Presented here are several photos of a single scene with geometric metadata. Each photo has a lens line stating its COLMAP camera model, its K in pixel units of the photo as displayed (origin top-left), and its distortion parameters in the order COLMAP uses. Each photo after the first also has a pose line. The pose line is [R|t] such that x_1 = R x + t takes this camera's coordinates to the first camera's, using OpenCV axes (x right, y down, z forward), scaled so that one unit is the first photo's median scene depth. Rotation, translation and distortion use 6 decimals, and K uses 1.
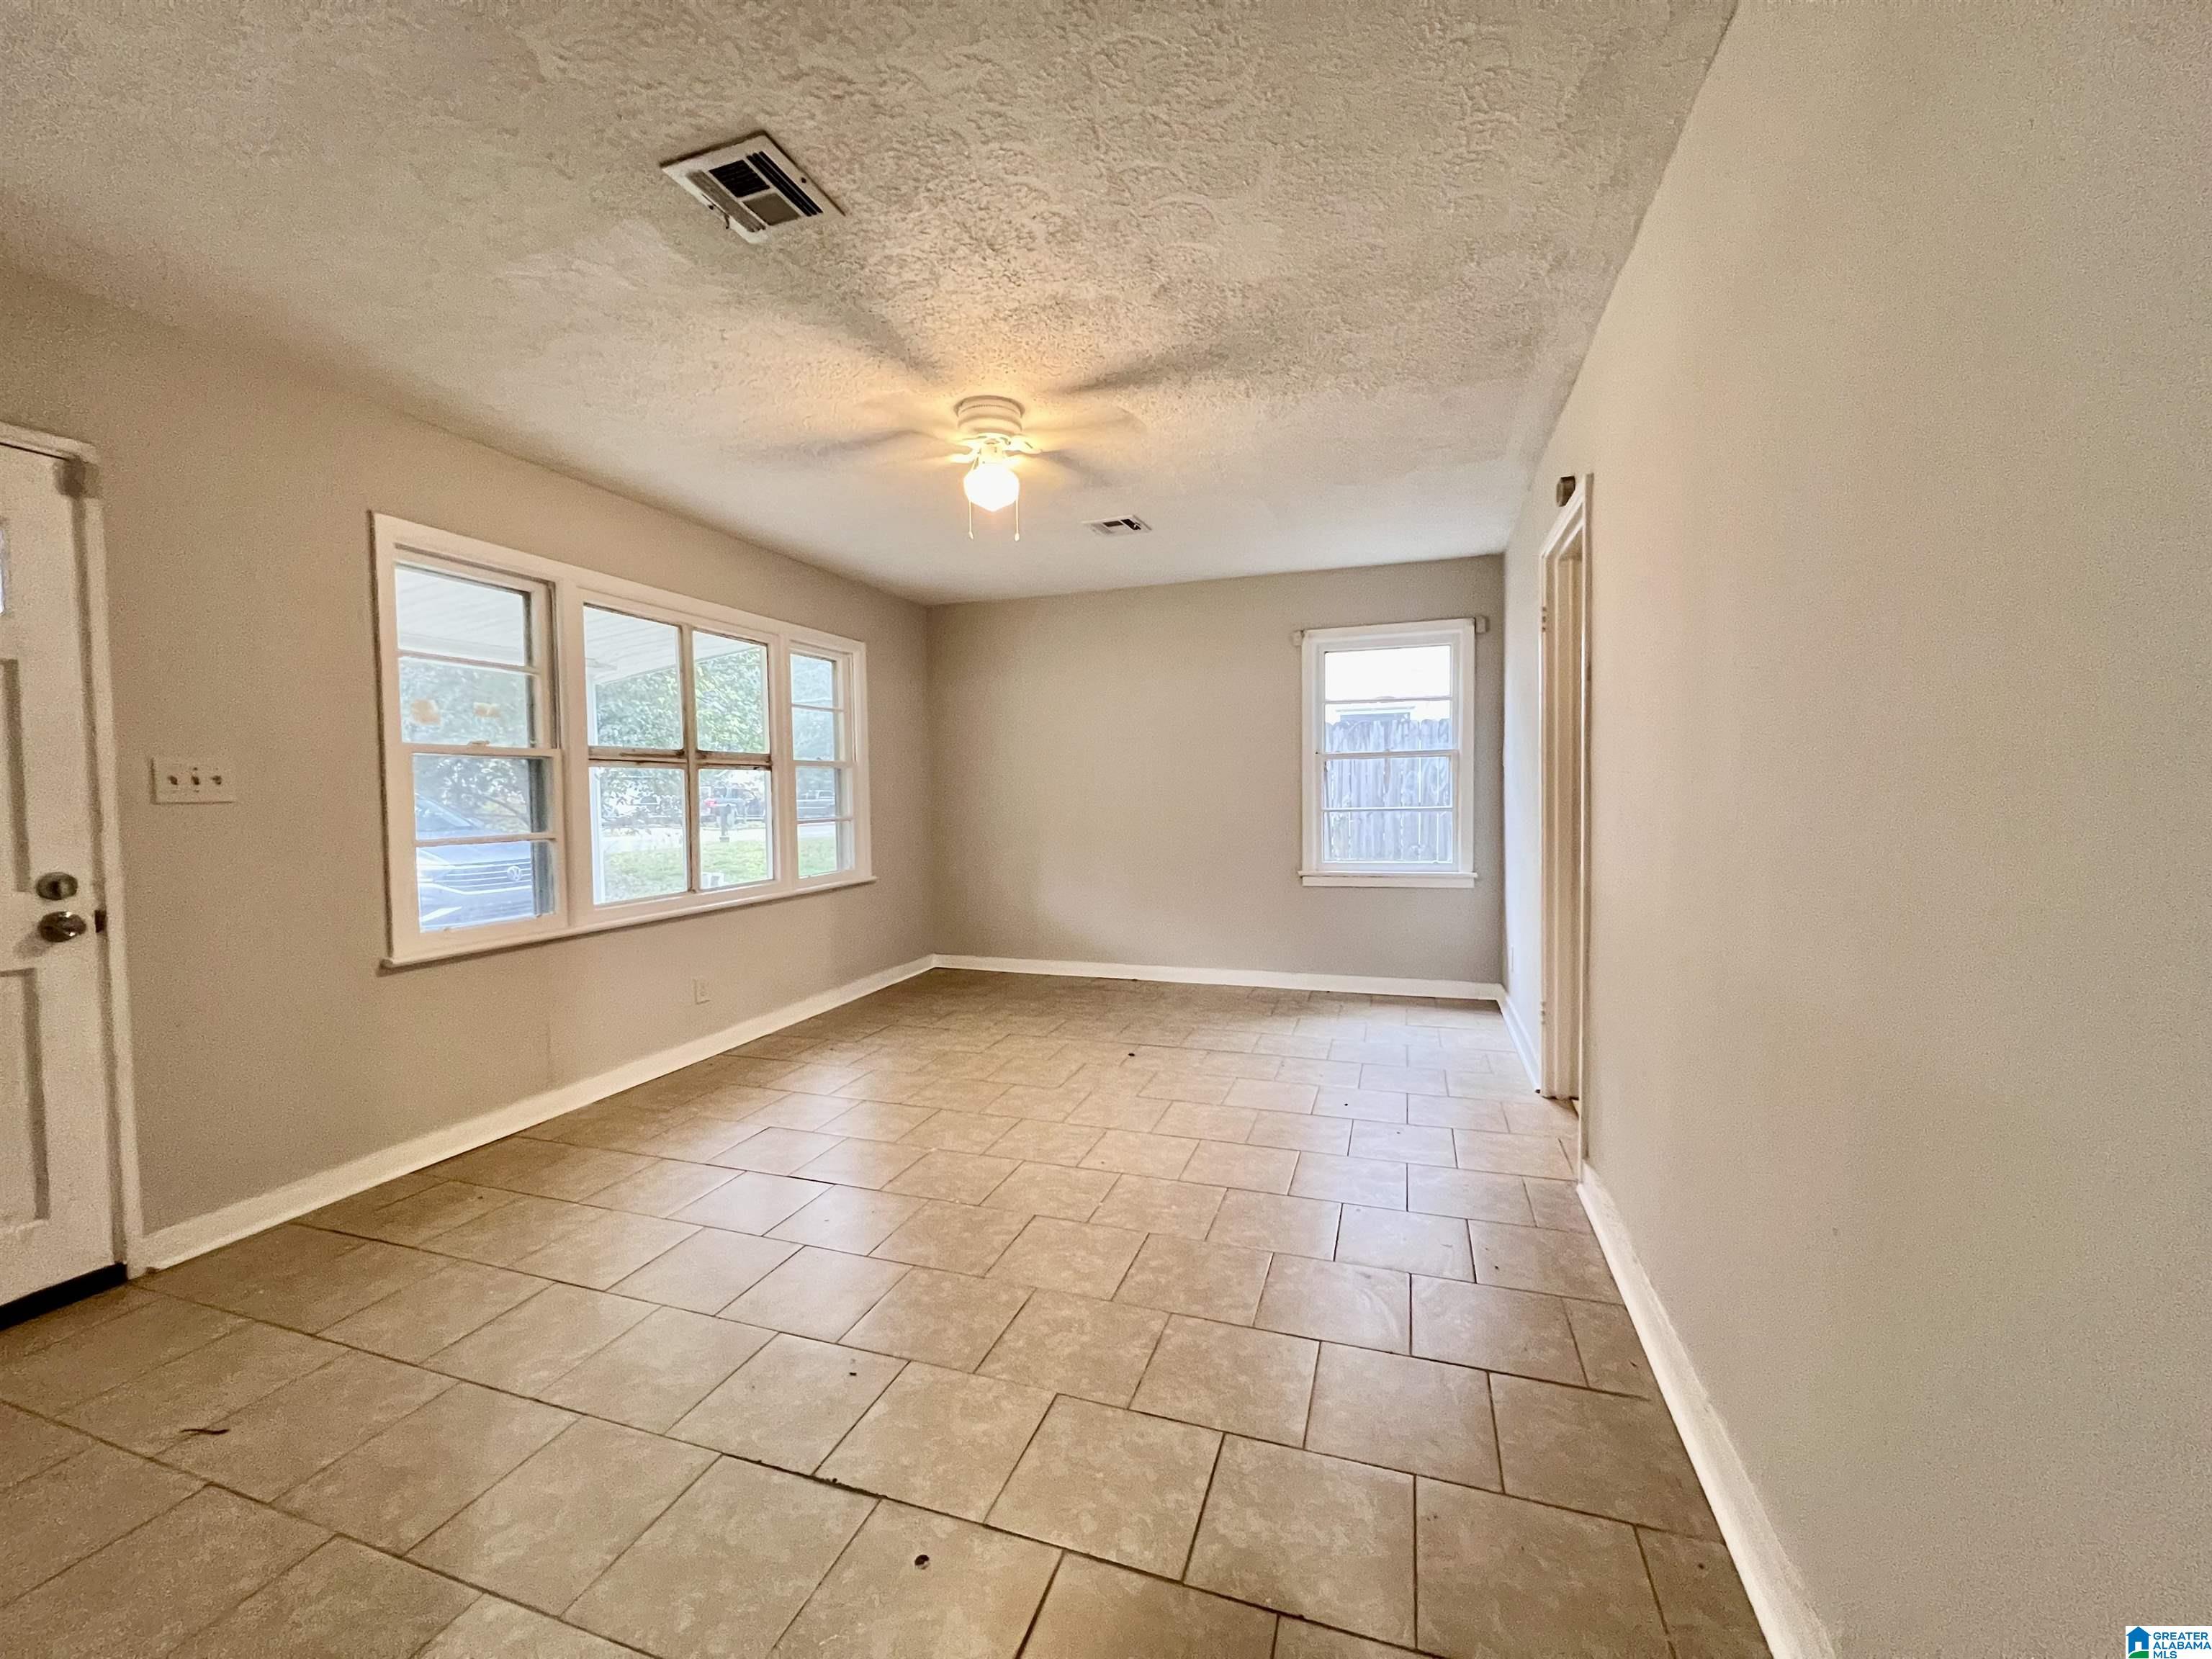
lens RADIAL K [[880.5, 0, 1102.2], [0, 880.5, 821.9], [0, 0, 1]] dist [0.001101, -0.000843]
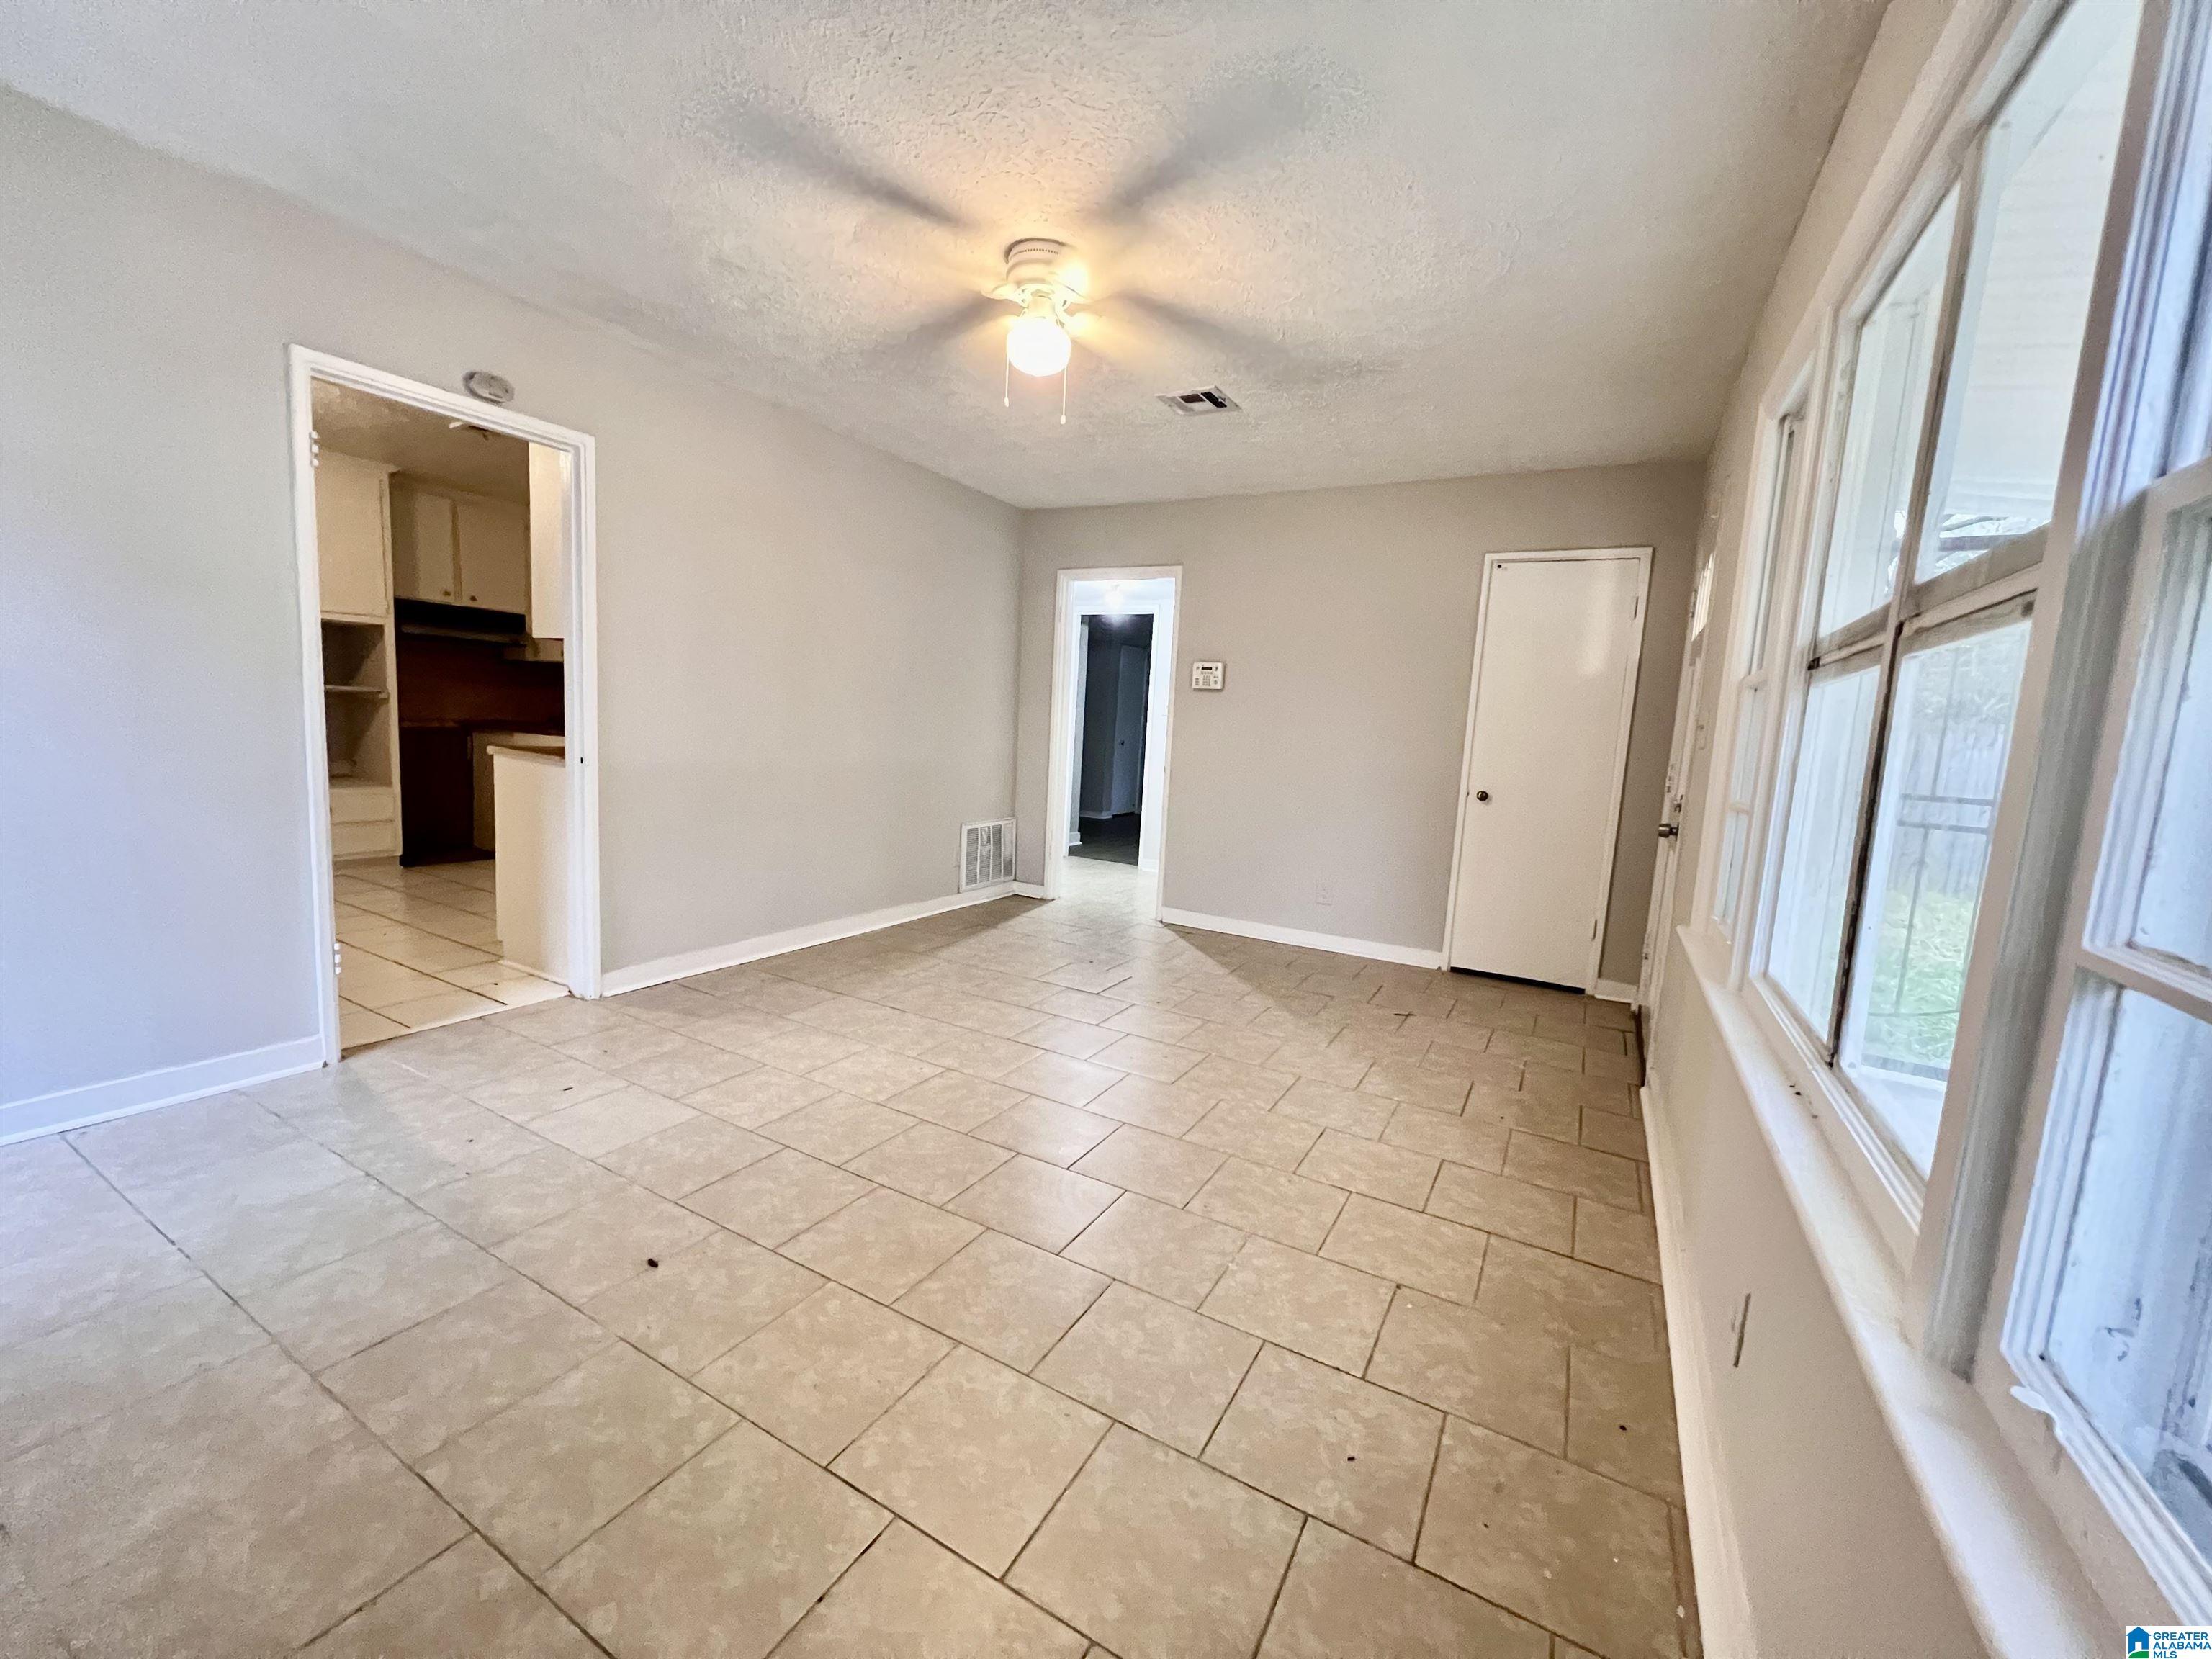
lens RADIAL K [[880.5, 0, 1100.4], [0, 880.5, 823.8], [0, 0, 1]] dist [0.001101, -0.000843]
pose [[-0.981923, -0.063468, 0.178322, -0.318441], [-0.036636, 0.988019, 0.149918, -0.048899], [-0.185700, 0.140675, -0.972484, 1.655384]]
